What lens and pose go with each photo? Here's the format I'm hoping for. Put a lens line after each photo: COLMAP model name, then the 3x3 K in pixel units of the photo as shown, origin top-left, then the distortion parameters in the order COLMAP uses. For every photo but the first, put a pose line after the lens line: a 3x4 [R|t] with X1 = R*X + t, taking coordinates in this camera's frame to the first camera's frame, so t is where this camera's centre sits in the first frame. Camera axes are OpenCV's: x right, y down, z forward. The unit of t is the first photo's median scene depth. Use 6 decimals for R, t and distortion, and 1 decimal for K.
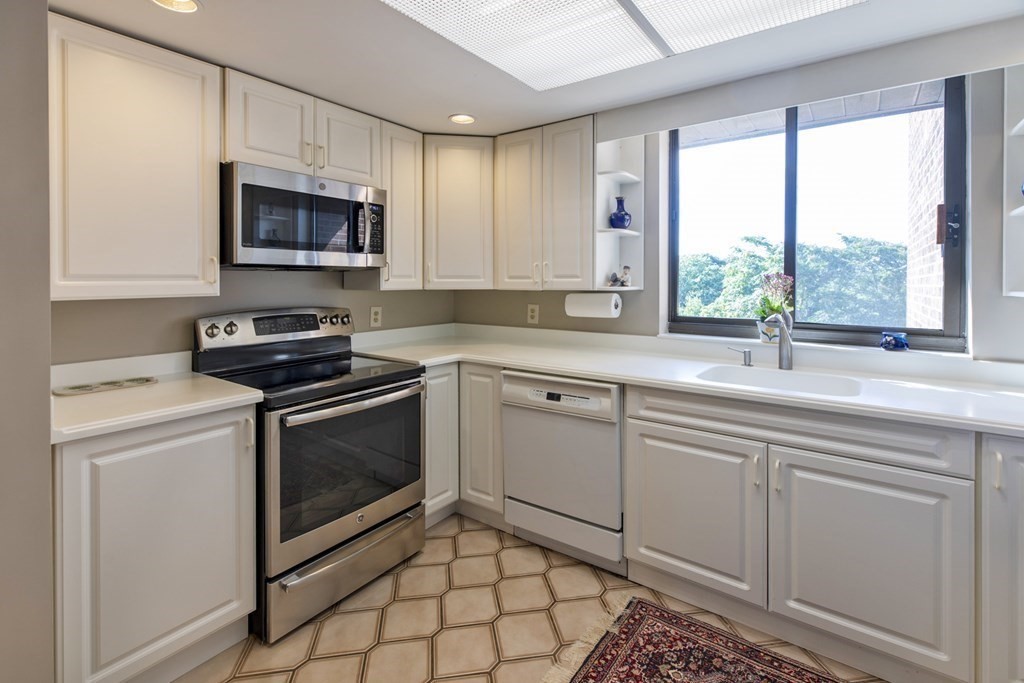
lens RADIAL K [[470.0, 0, 501.7], [0, 470.0, 286.5], [0, 0, 1]] dist [0.007310, -0.001153]
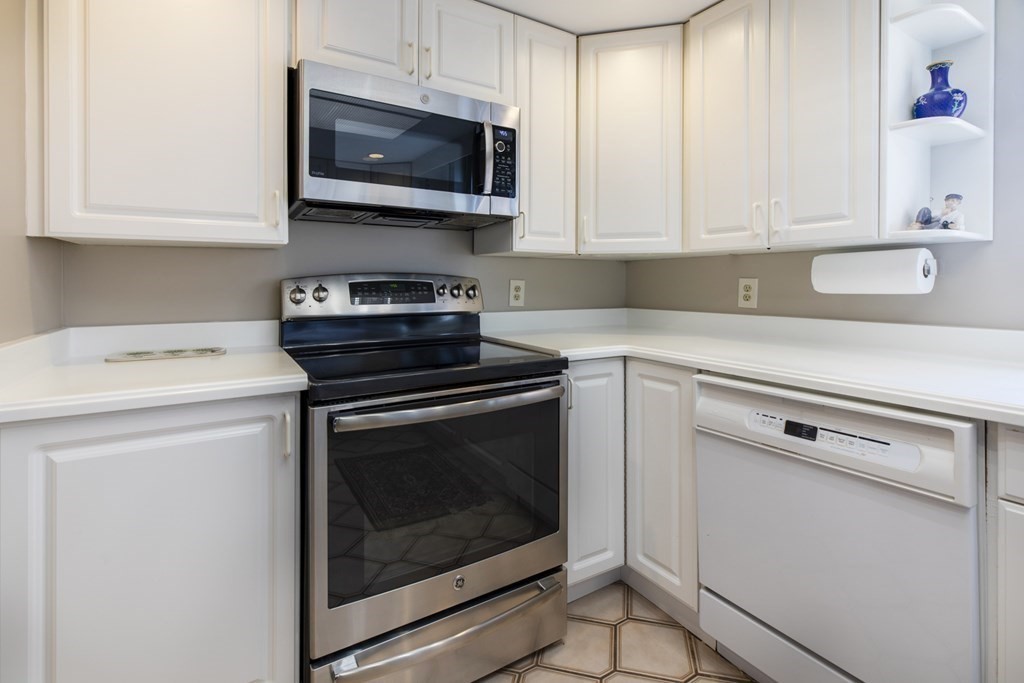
lens RADIAL K [[470.0, 0, 502.2], [0, 470.0, 287.0], [0, 0, 1]] dist [0.007310, -0.001153]
pose [[0.923547, 0.002560, -0.383477, 0.003494], [-0.004826, 0.999976, -0.004945, 0.071981], [0.383455, 0.006418, 0.923537, 0.353348]]
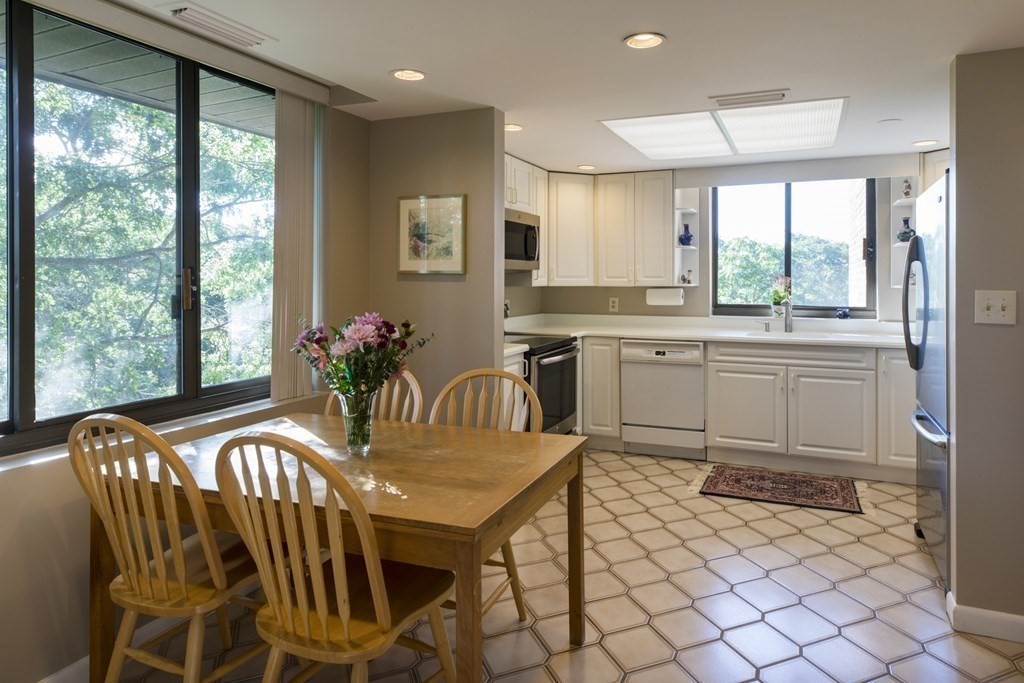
lens RADIAL K [[605.9, 0, 549.9], [0, 605.9, 282.1], [0, 0, 1]] dist [0.018895, 0.000239]
pose [[0.968094, 0.000126, 0.250586, -0.711442], [0.001922, 0.999967, -0.007930, 0.010136], [-0.250578, 0.008158, 0.968062, -0.826190]]
